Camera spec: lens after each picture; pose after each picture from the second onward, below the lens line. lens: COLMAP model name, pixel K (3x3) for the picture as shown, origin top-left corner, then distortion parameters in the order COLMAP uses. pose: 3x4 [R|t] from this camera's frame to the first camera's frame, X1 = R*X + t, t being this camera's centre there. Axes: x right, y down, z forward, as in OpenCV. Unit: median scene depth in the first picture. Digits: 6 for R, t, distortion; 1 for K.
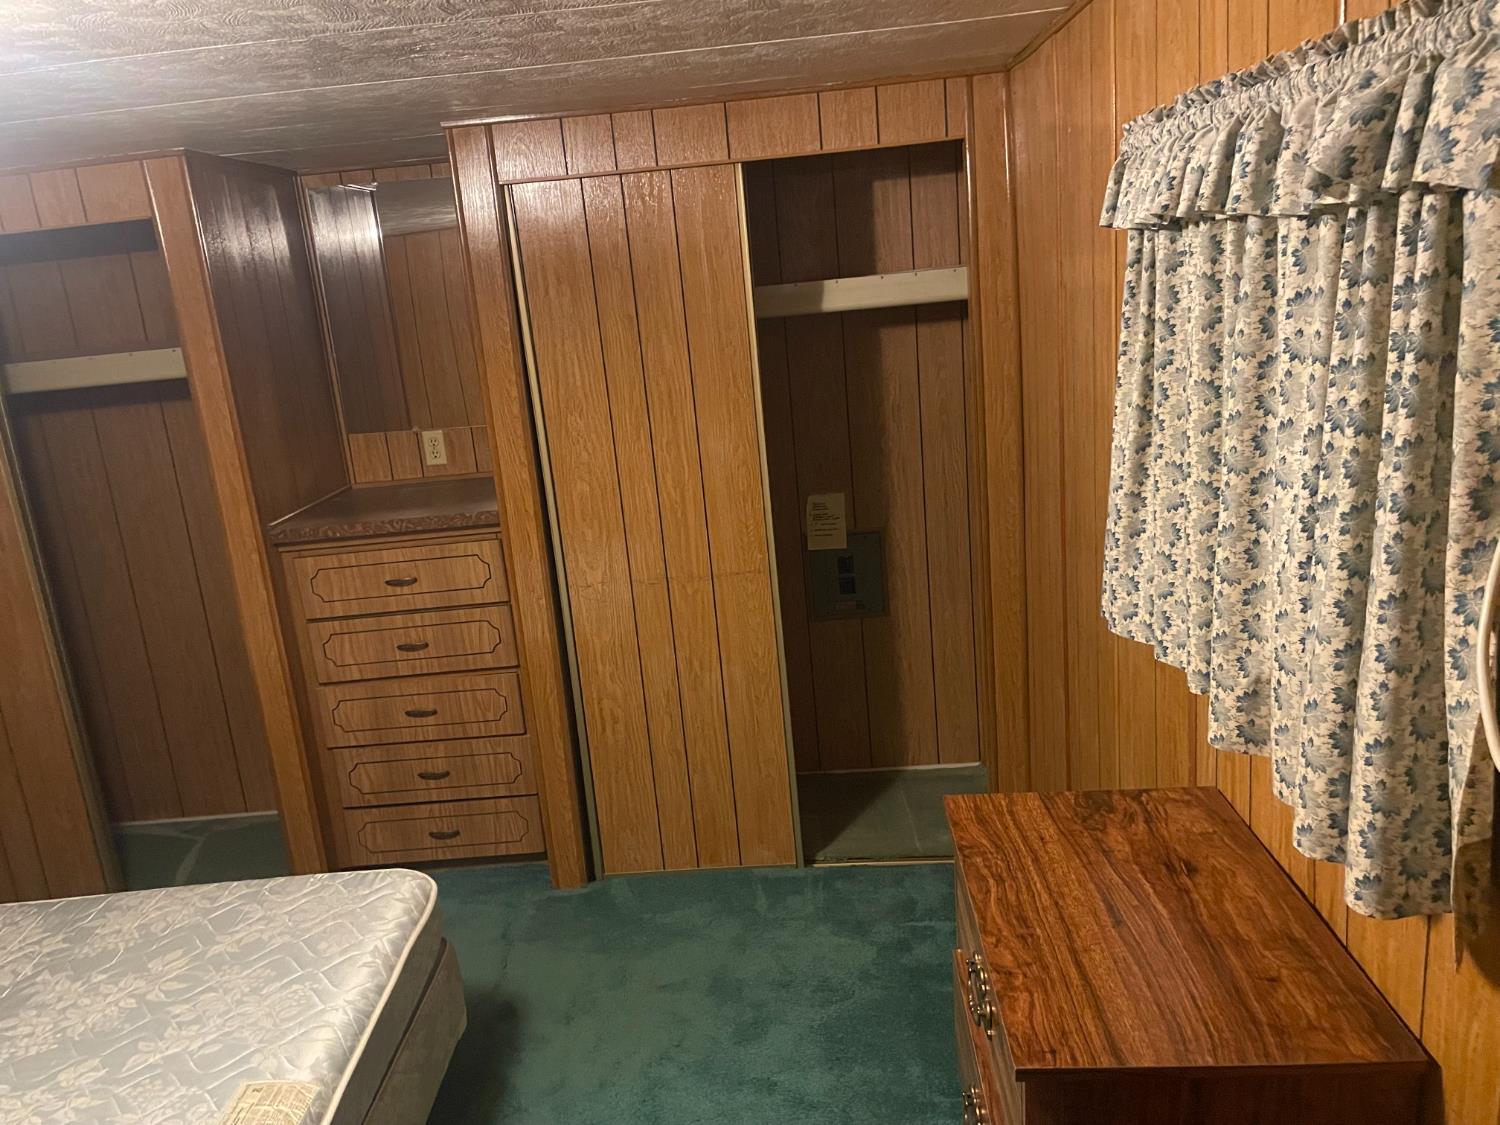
lens RADIAL K [[1136.3, 0, 750.4], [0, 1136.3, 561.7], [0, 0, 1]] dist [0.084228, -0.107748]
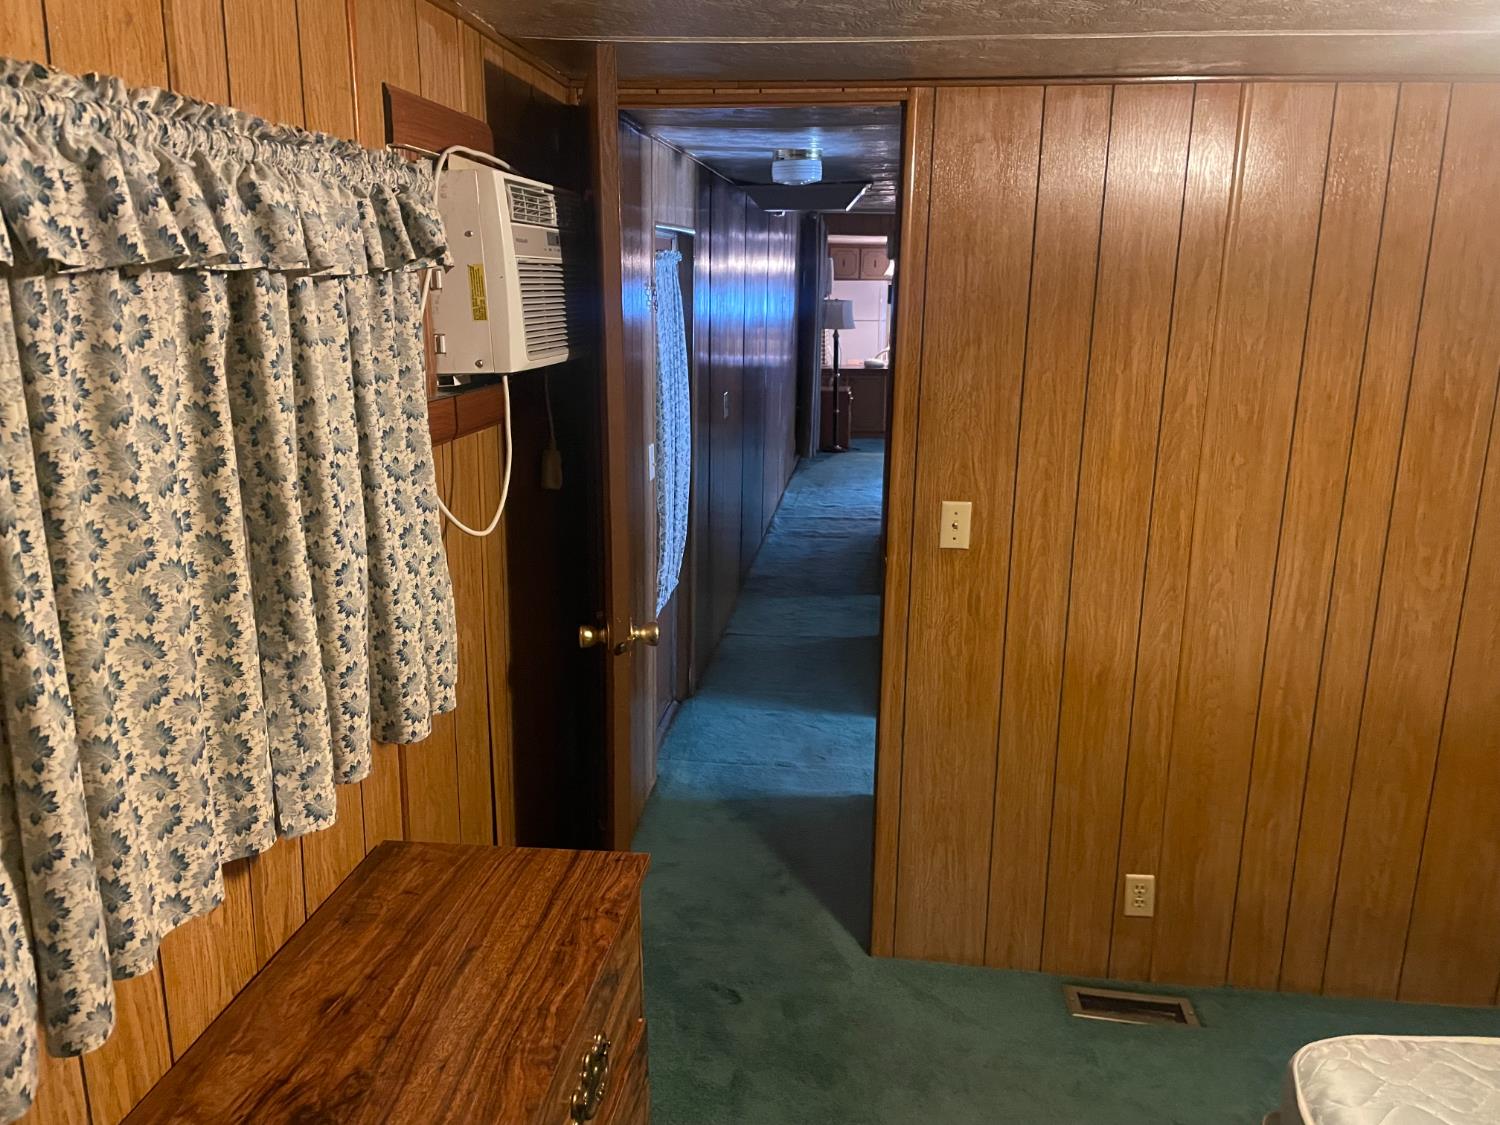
lens RADIAL K [[1136.3, 0, 749.2], [0, 1136.3, 559.5], [0, 0, 1]] dist [0.084228, -0.107748]
pose [[-0.994284, 0.044443, 0.097078, -0.041998], [0.084642, 0.882318, 0.462980, -0.455020], [-0.065077, 0.468551, -0.881036, 1.753330]]
